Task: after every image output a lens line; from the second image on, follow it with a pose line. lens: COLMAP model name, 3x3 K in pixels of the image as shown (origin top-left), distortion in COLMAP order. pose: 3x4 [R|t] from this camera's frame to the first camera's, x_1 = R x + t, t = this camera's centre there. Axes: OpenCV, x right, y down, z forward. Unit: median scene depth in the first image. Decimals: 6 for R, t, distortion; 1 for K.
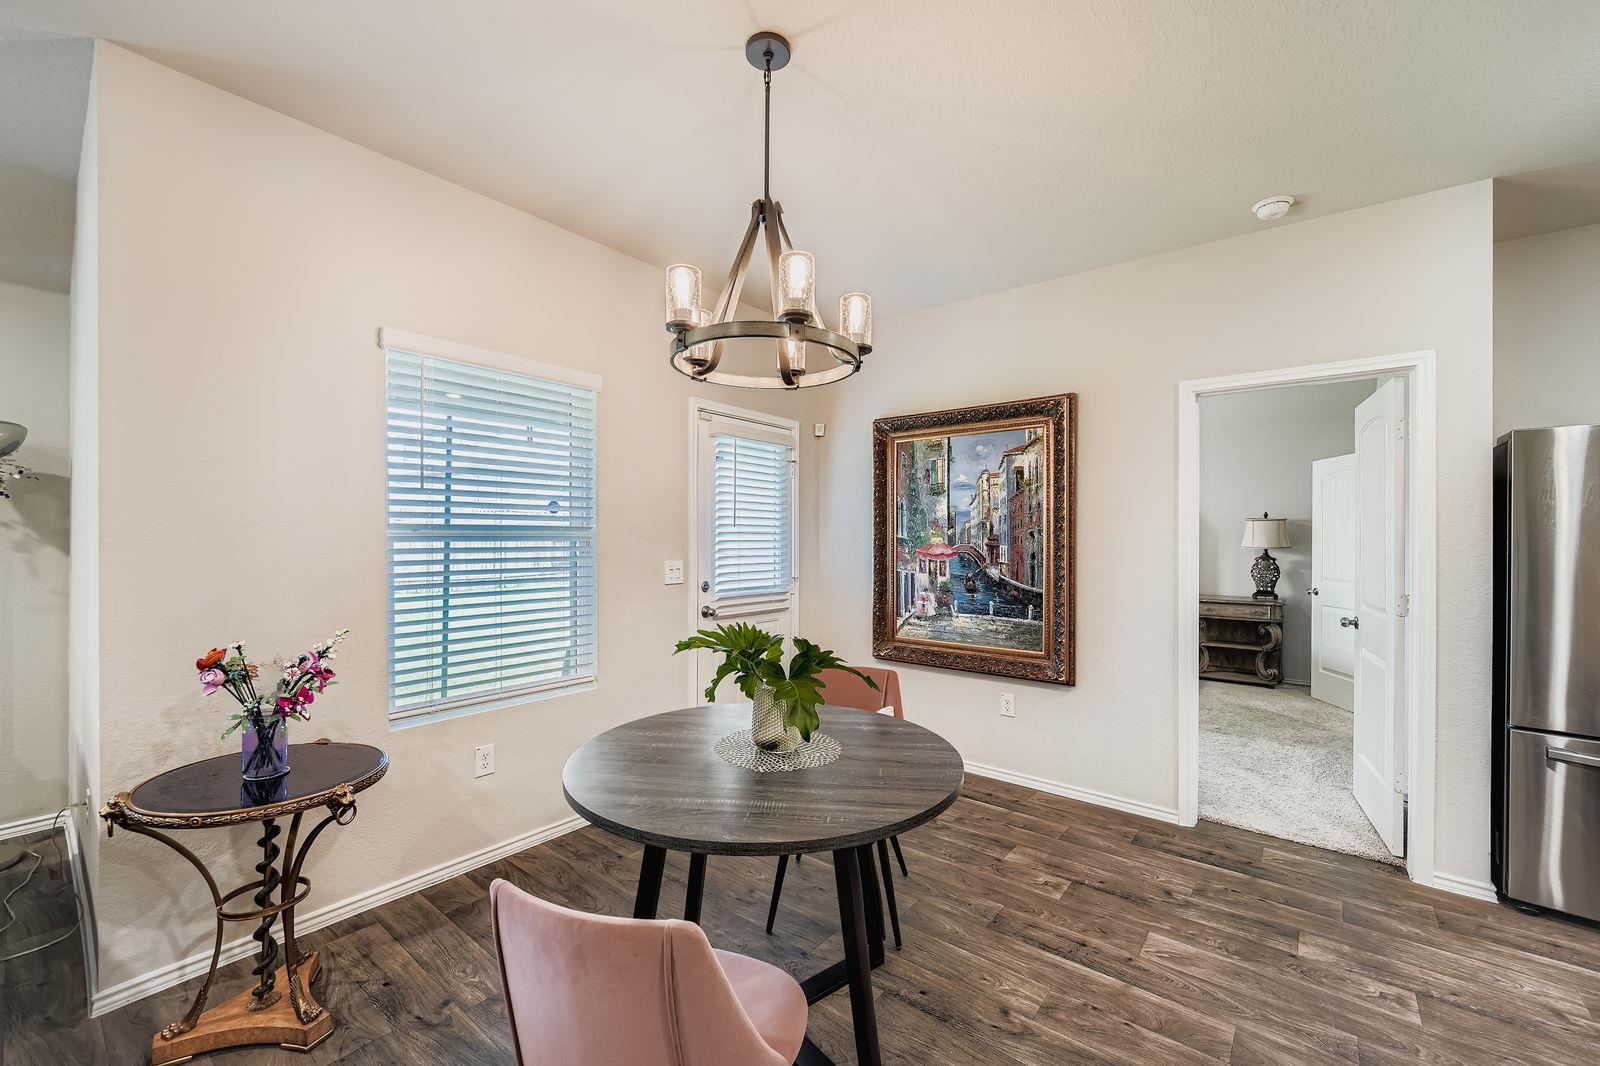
lens RADIAL K [[646.9, 0, 802.2], [0, 646.9, 538.7], [0, 0, 1]] dist [-0.002692, -0.000291]
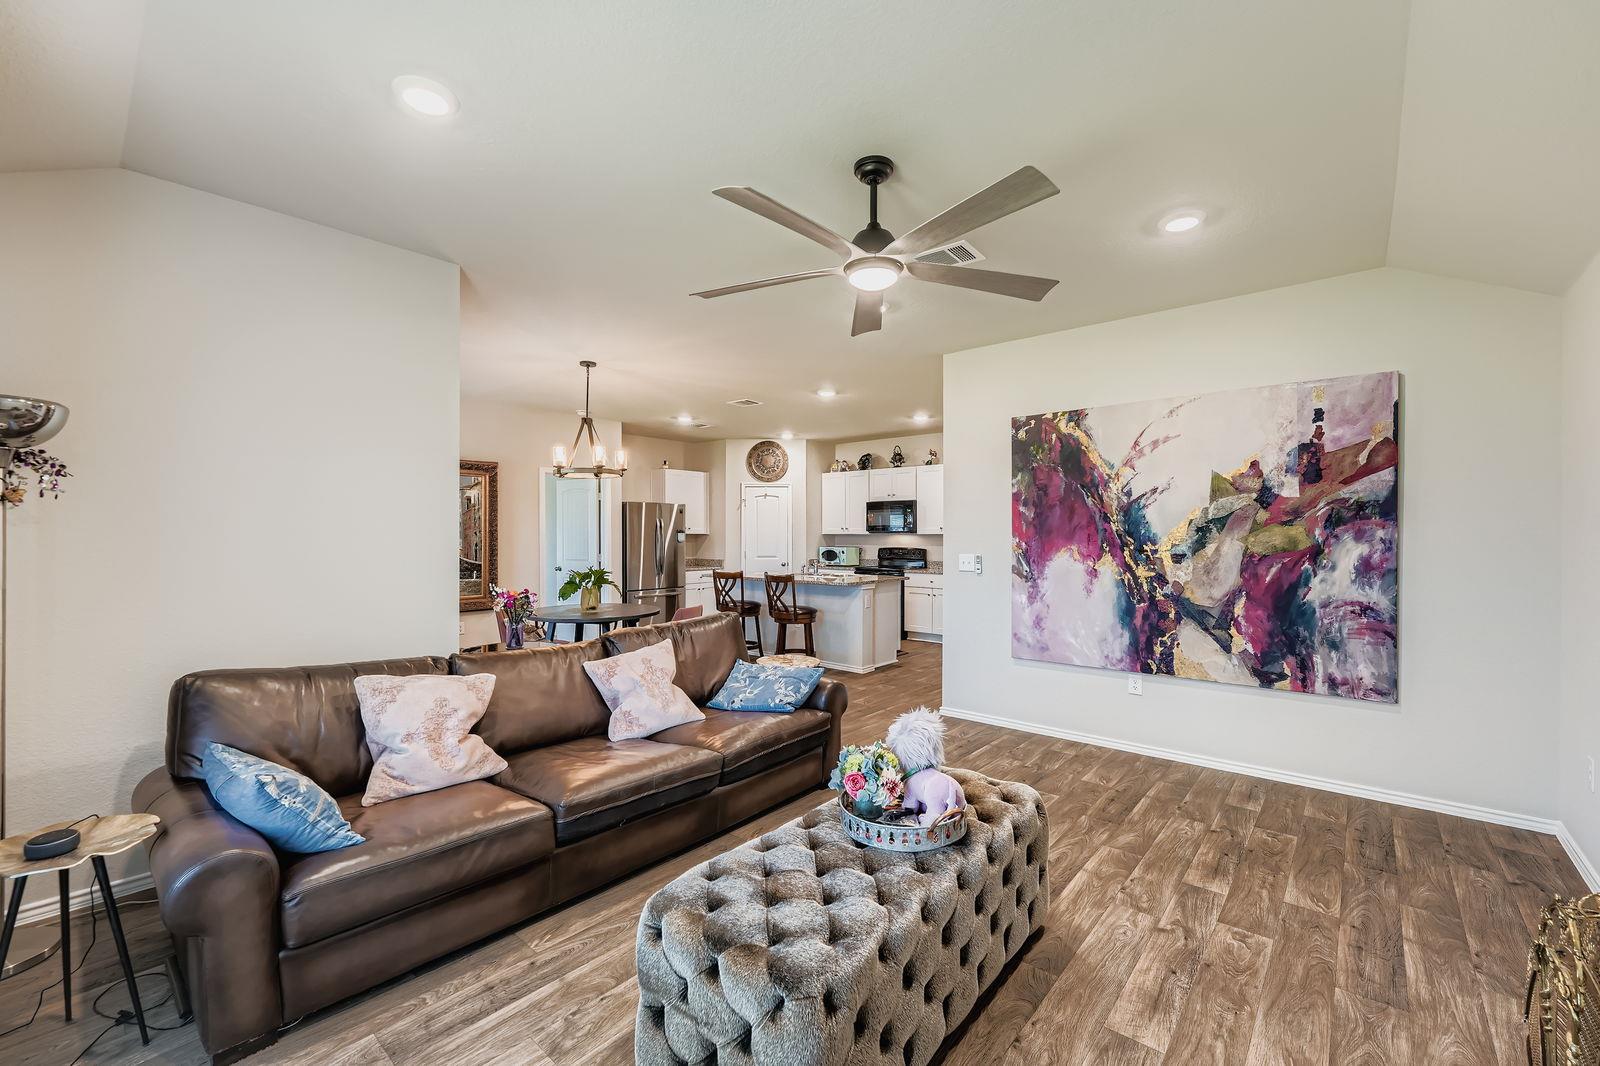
lens RADIAL K [[646.9, 0, 802.2], [0, 646.9, 538.7], [0, 0, 1]] dist [-0.002692, -0.000291]
pose [[0.044739, -0.013978, 0.998901, -1.479598], [0.002574, 0.999900, 0.013877, -0.014277], [-0.998995, 0.001950, 0.044771, -0.031107]]
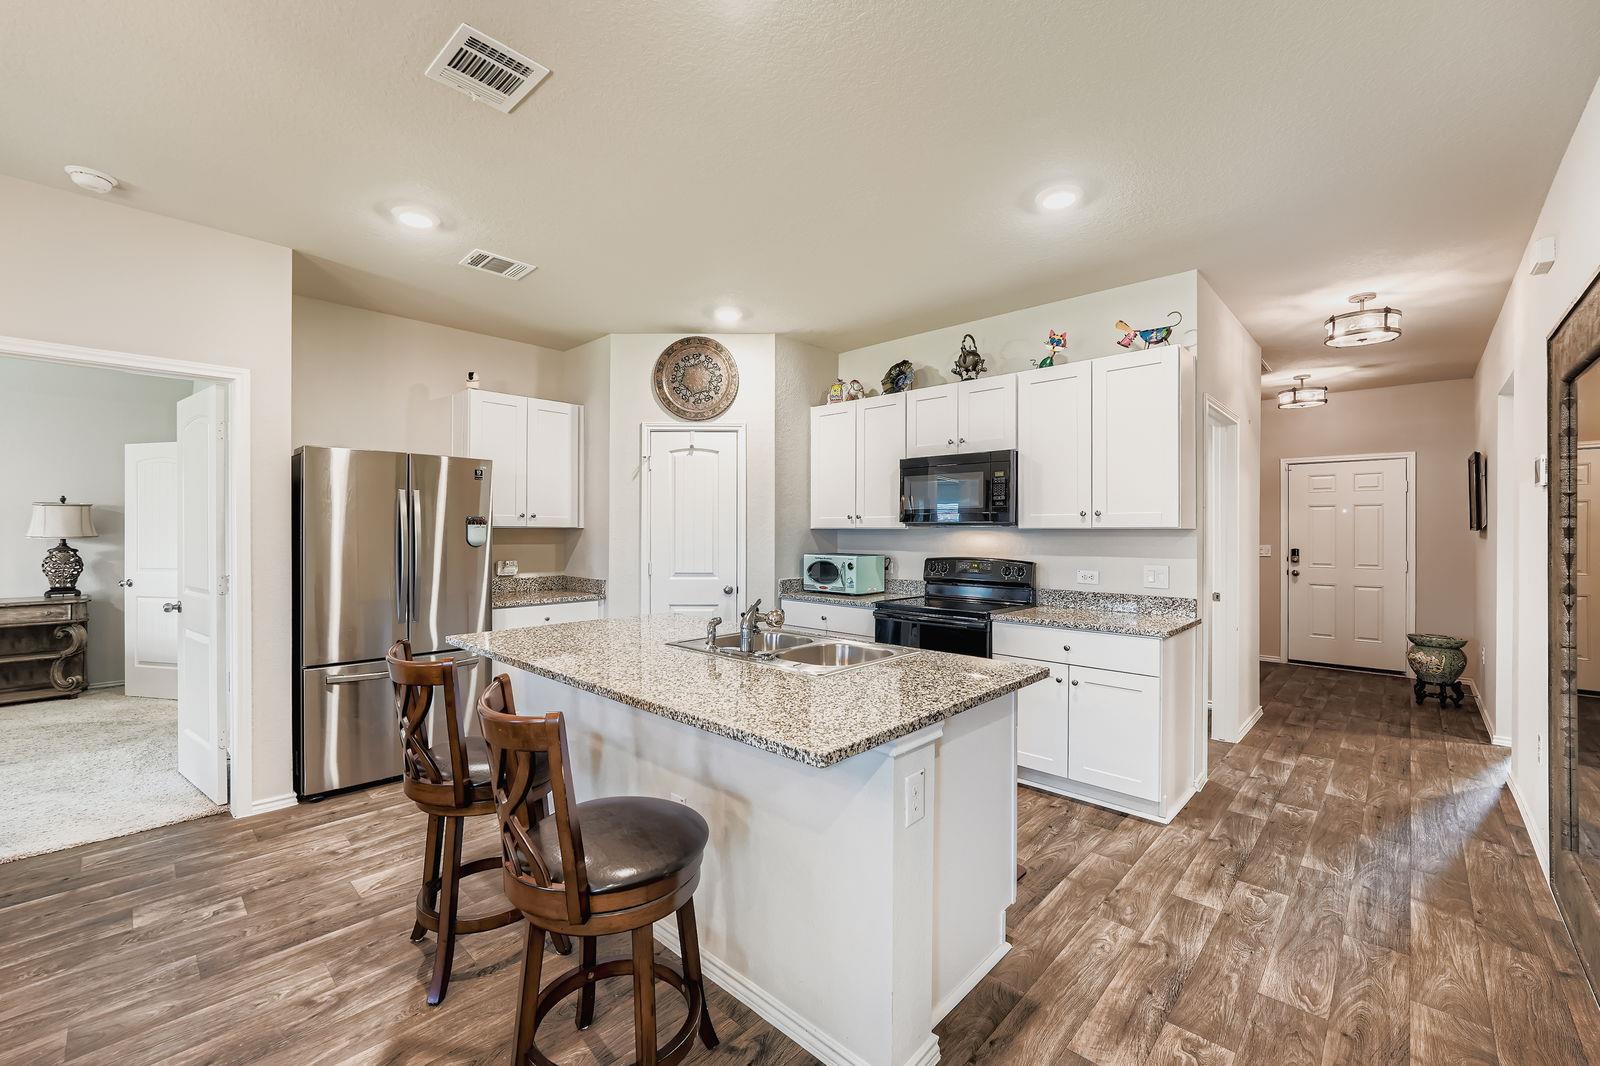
lens RADIAL K [[642.9, 0, 802.9], [0, 642.9, 531.0], [0, 0, 1]] dist [-0.008473, 0.000618]
pose [[0.077090, -0.007478, 0.996996, -0.088923], [0.001232, 0.999972, 0.007405, 0.000540], [-0.997023, 0.000657, 0.077097, -0.083494]]
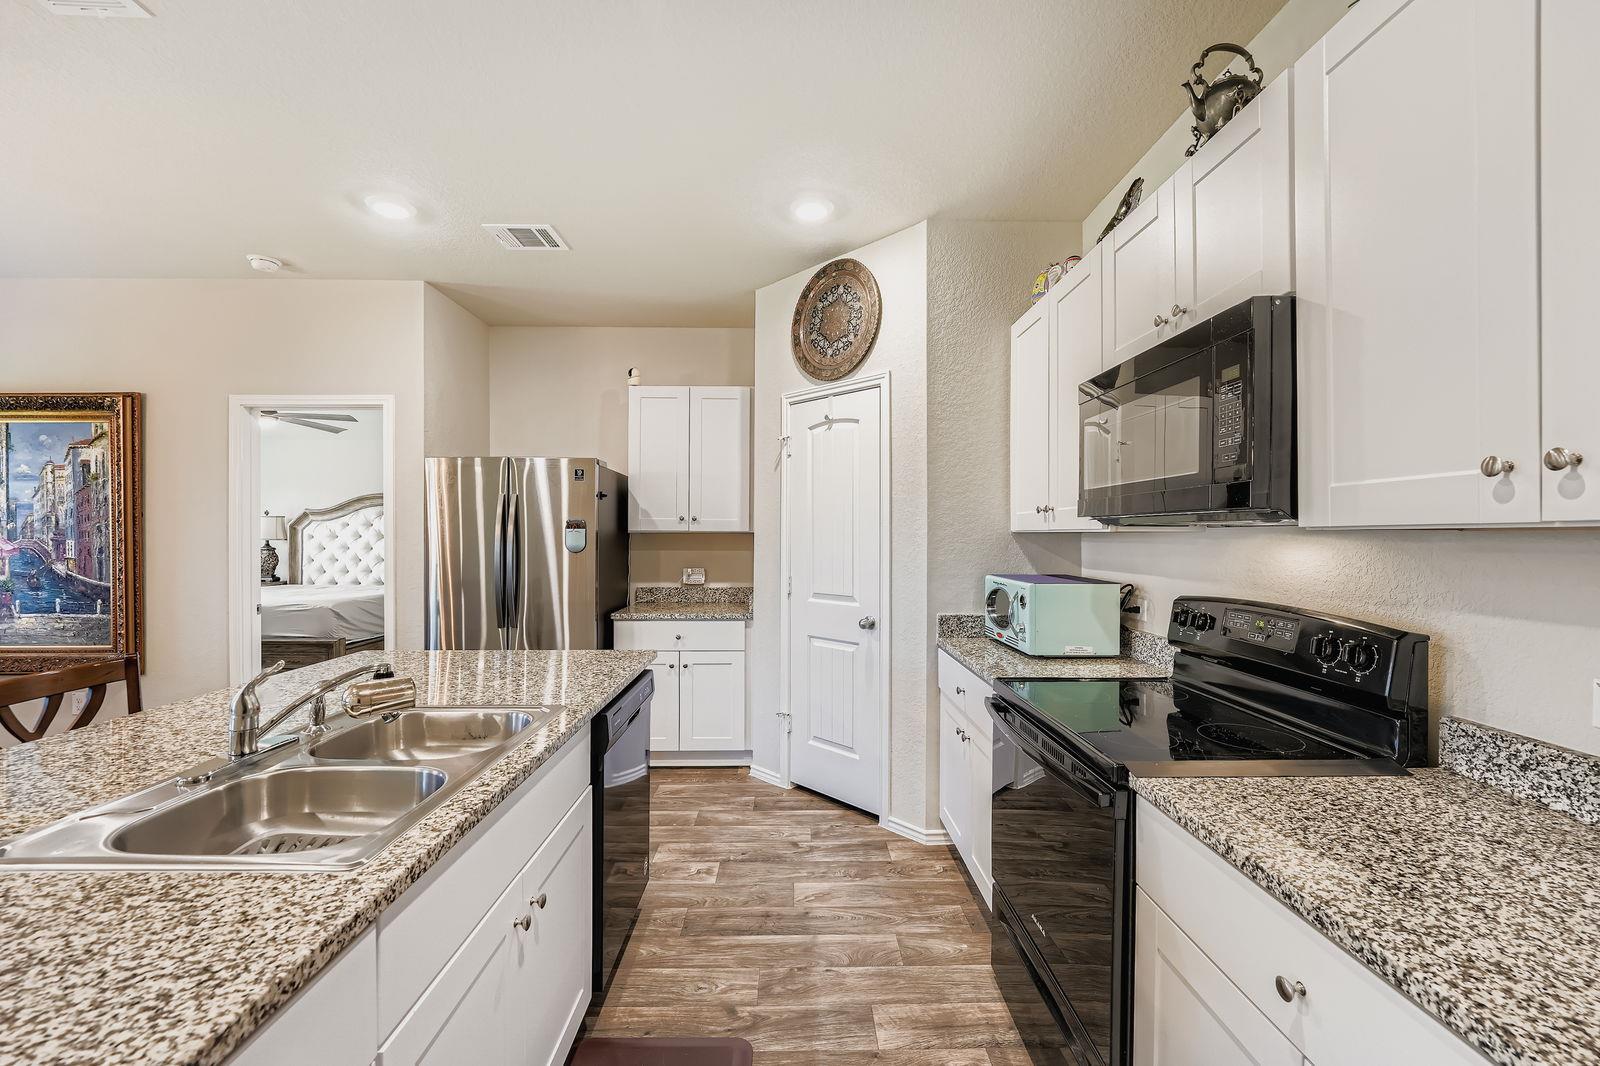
lens RADIAL K [[656.1, 0, 800.5], [0, 656.1, 536.9], [0, 0, 1]] dist [0.001945, -0.000446]
pose [[0.776238, -0.007789, 0.630392, 0.556237], [0.005594, 0.999969, 0.005467, 0.006437], [-0.630416, -0.000718, 0.776258, -0.470284]]
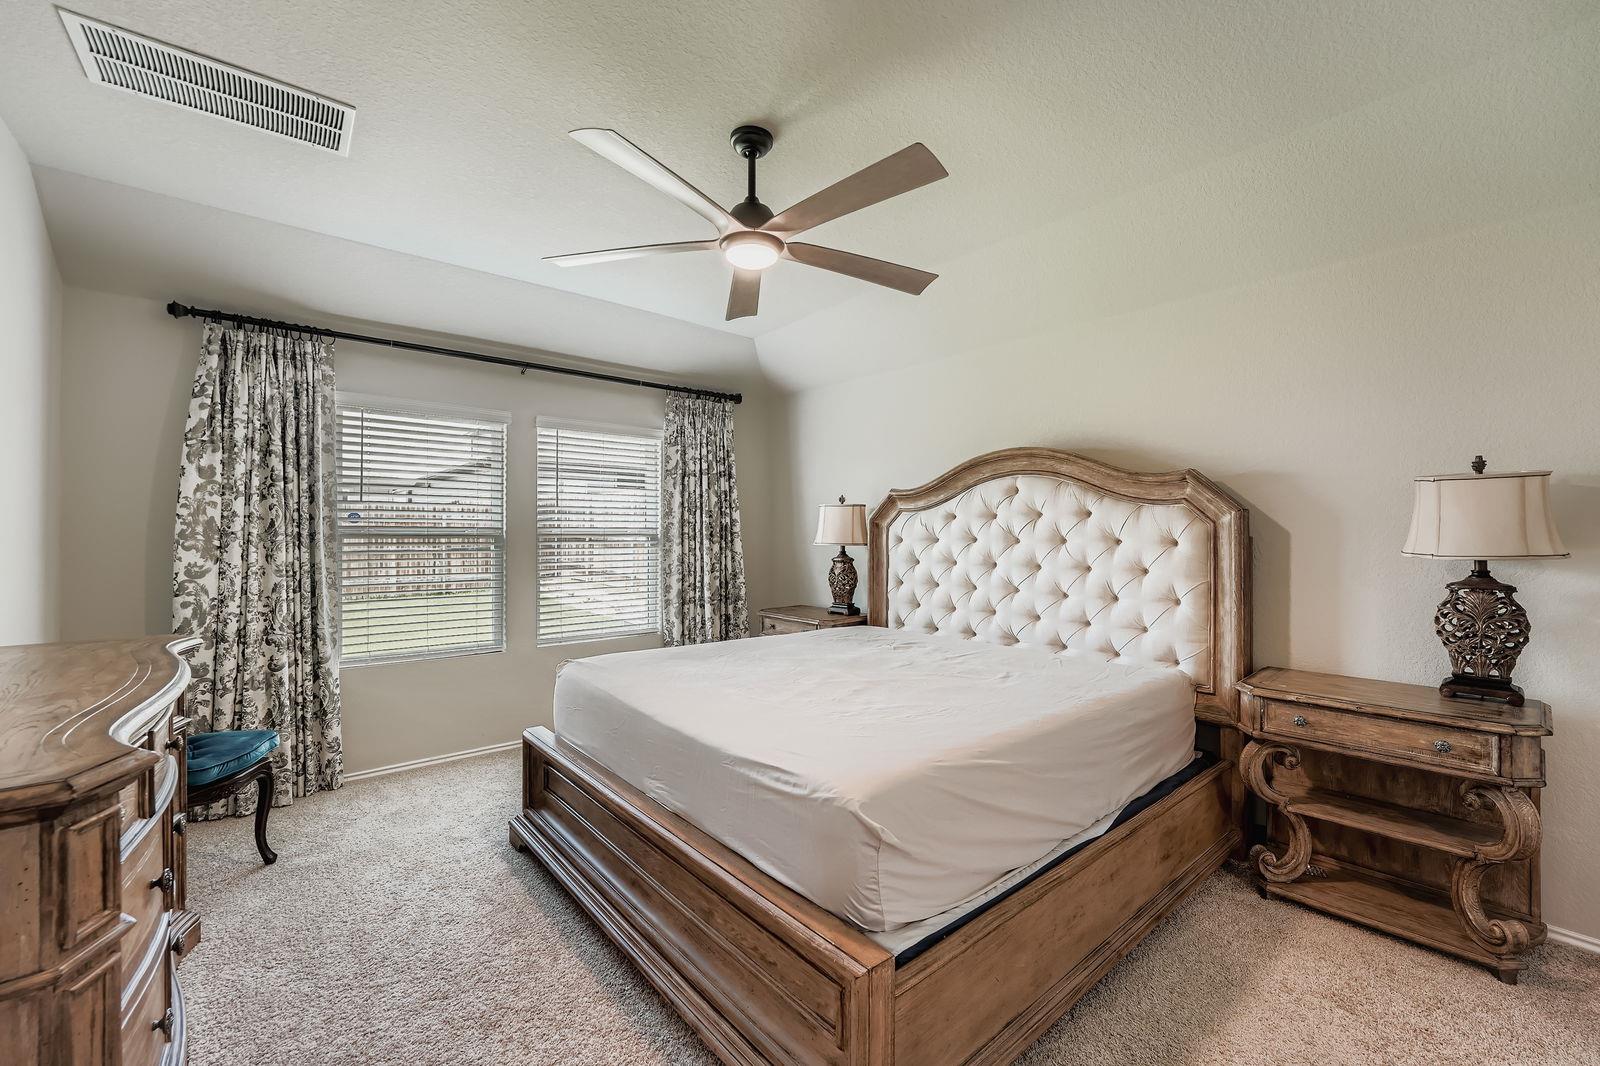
lens RADIAL K [[642.9, 0, 802.9], [0, 642.9, 531.0], [0, 0, 1]] dist [-0.008473, 0.000618]
pose [[0.981291, -0.007148, -0.192399, 0.716364], [0.005682, 0.999950, -0.008174, 0.001326], [0.192448, 0.006928, 0.981283, 0.998104]]
